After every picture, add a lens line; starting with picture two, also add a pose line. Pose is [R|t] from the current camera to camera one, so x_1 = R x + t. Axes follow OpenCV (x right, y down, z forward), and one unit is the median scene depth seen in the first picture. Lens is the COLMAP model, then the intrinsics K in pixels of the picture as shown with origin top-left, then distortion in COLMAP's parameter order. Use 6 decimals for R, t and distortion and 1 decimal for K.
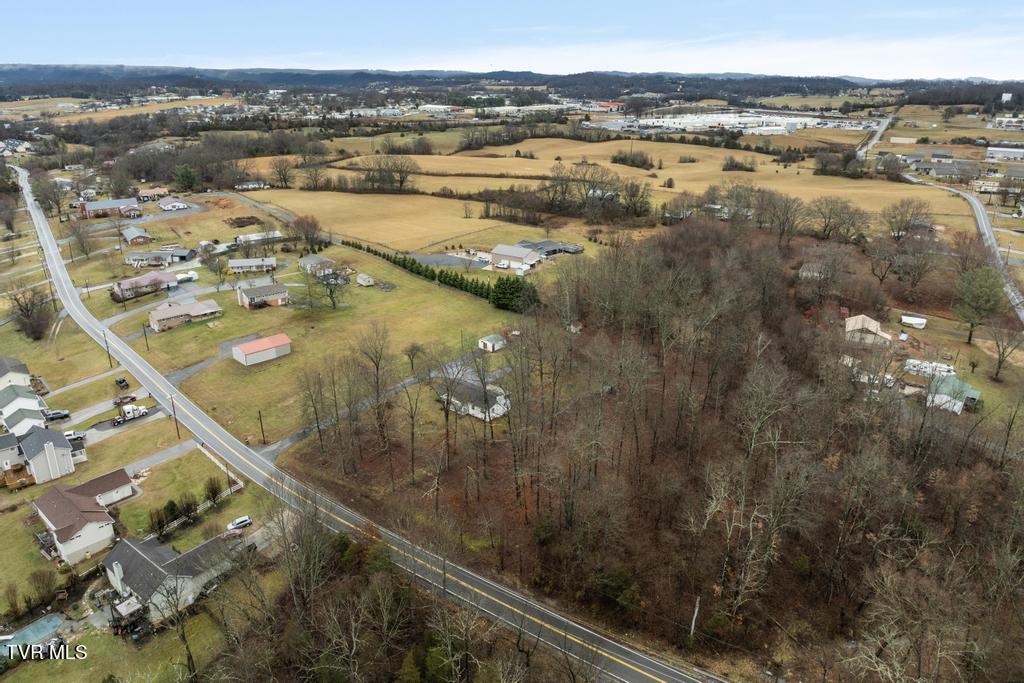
lens RADIAL K [[725.5, 0, 531.5], [0, 725.5, 353.6], [0, 0, 1]] dist [-0.041339, 0.005129]
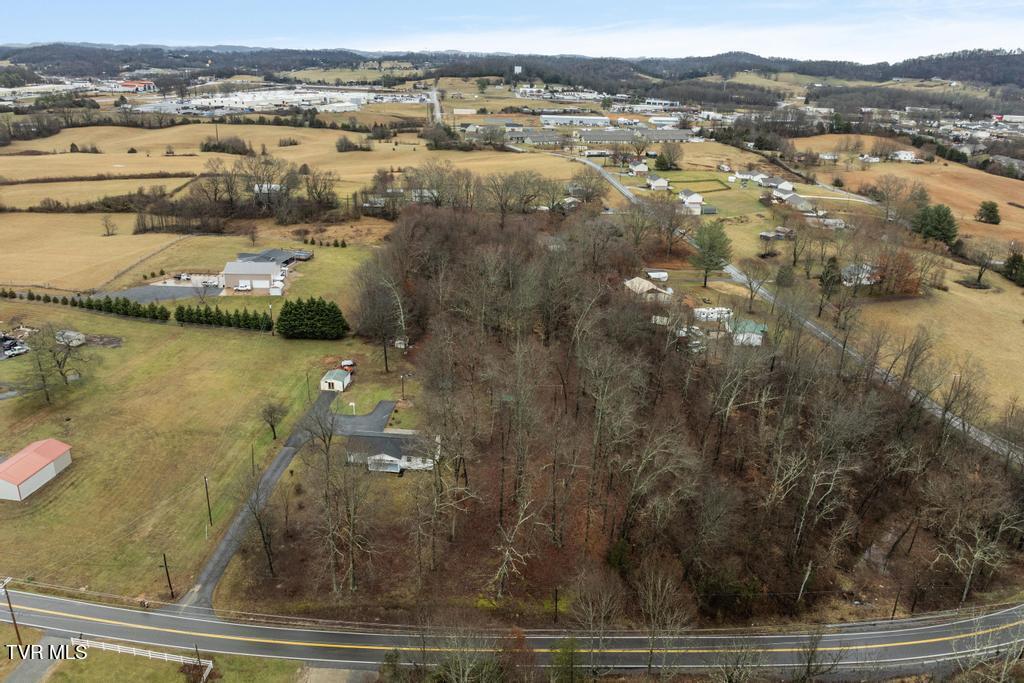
lens RADIAL K [[725.5, 0, 531.5], [0, 725.5, 353.6], [0, 0, 1]] dist [-0.041339, 0.005129]
pose [[0.797450, -0.215730, 0.563501, -0.118603], [0.196568, 0.975837, 0.095410, -0.028201], [-0.570468, 0.034682, 0.820587, 0.063084]]
